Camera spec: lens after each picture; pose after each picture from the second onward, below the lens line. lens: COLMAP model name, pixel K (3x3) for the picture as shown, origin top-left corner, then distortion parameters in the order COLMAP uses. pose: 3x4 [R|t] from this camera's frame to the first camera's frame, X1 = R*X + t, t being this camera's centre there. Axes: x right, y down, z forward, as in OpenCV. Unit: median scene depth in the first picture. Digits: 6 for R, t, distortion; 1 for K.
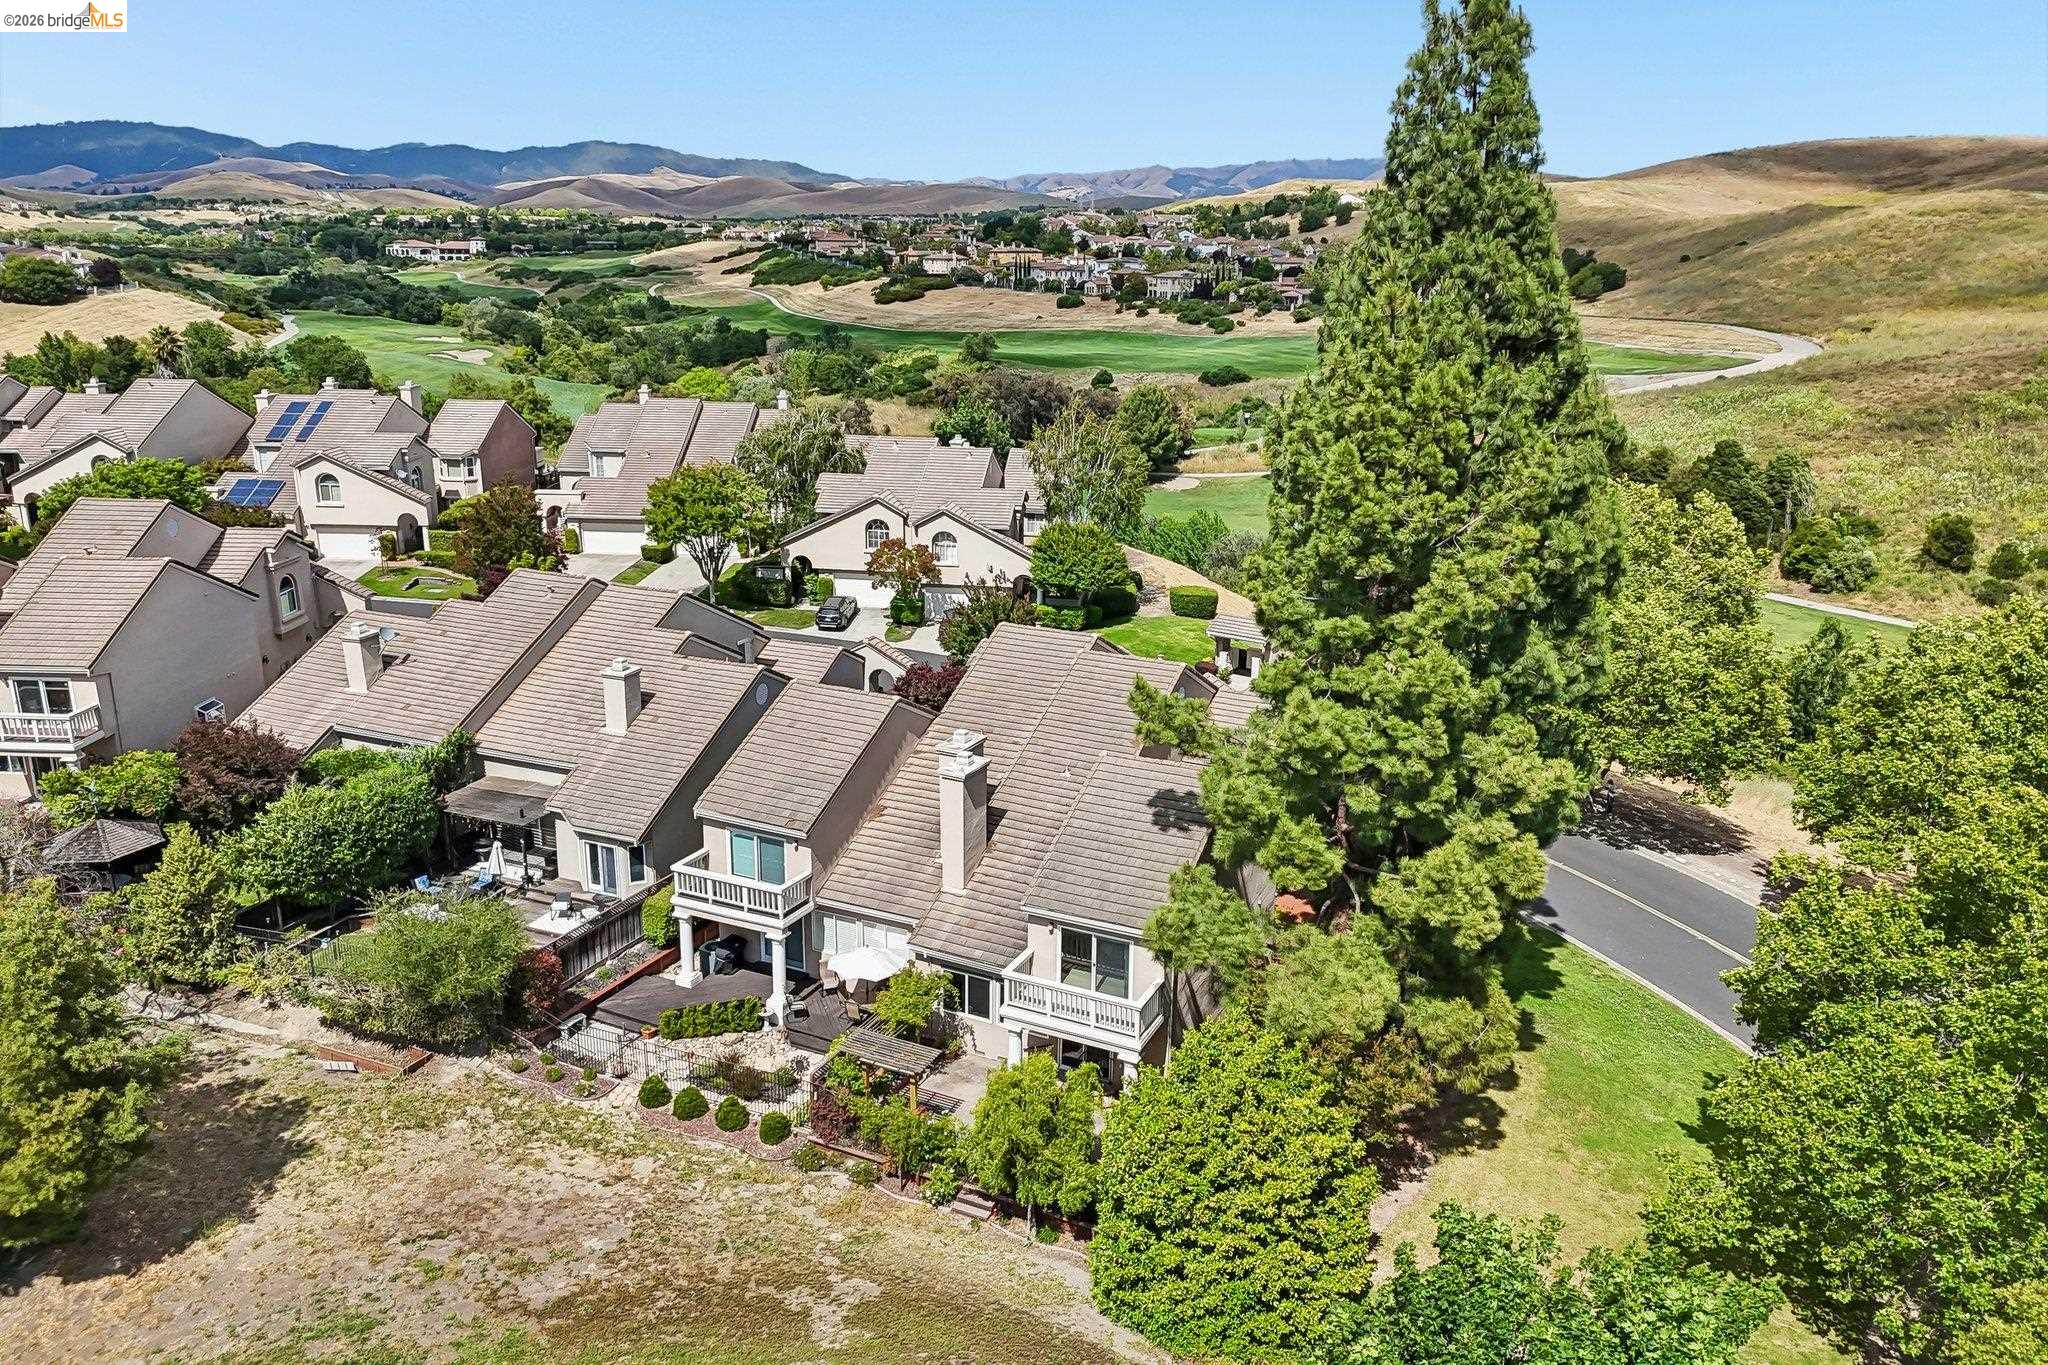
lens RADIAL K [[1509.8, 0, 1024.0], [0, 1509.8, 682.5], [0, 0, 1]] dist [0.077725, -0.086132]
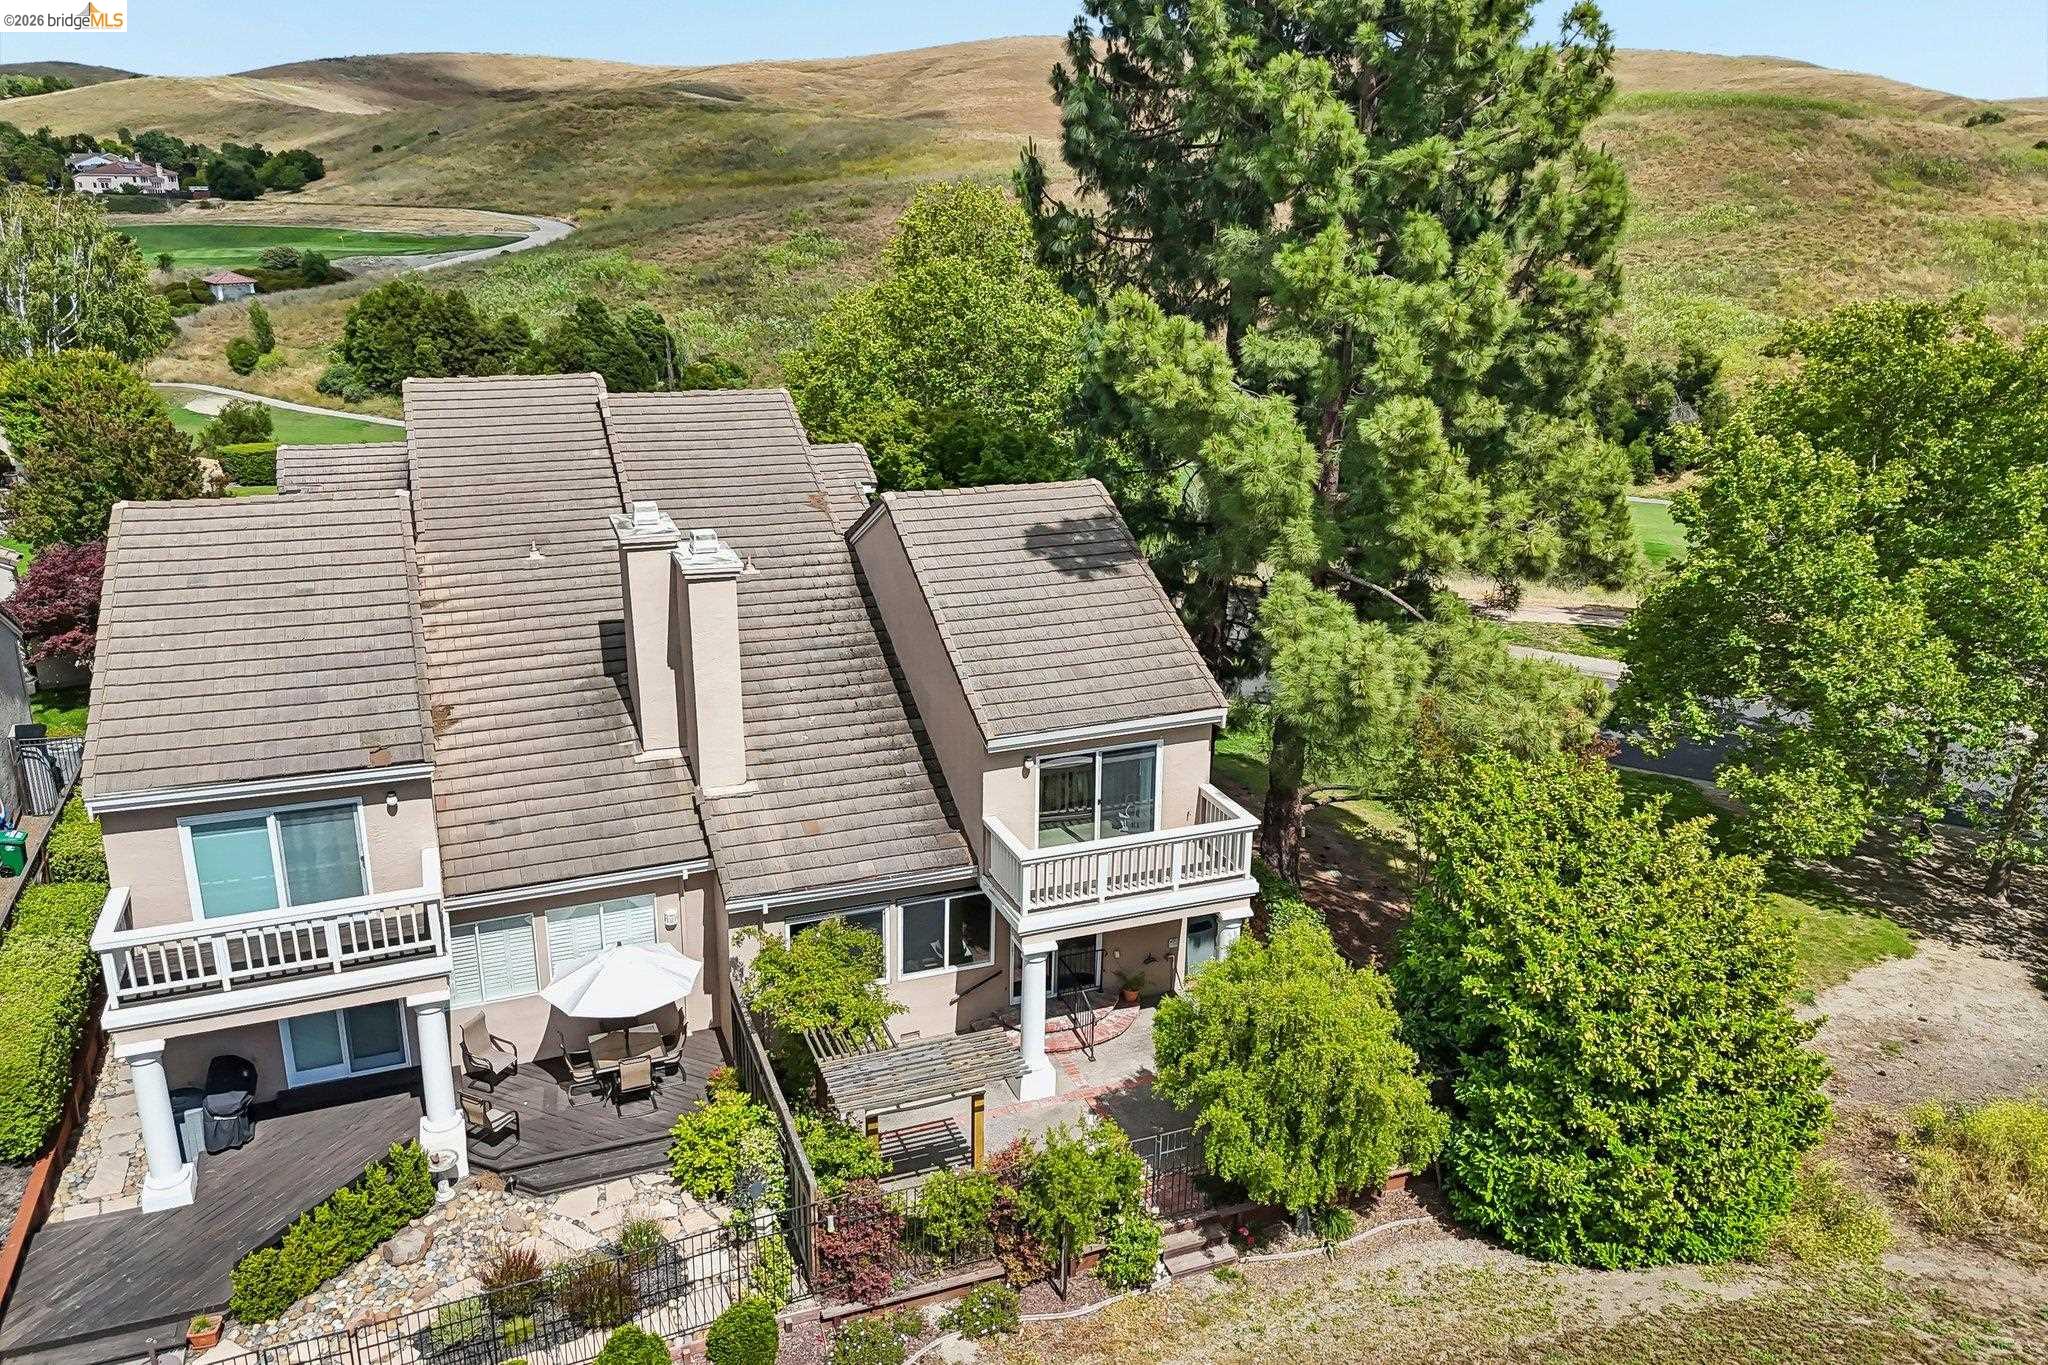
lens RADIAL K [[1509.8, 0, 1024.0], [0, 1509.8, 682.5], [0, 0, 1]] dist [0.077725, -0.086132]
pose [[0.673795, -0.230833, 0.701938, -0.094306], [0.202058, 0.971305, 0.125458, 0.014805], [-0.710755, 0.057299, 0.701102, 0.148834]]
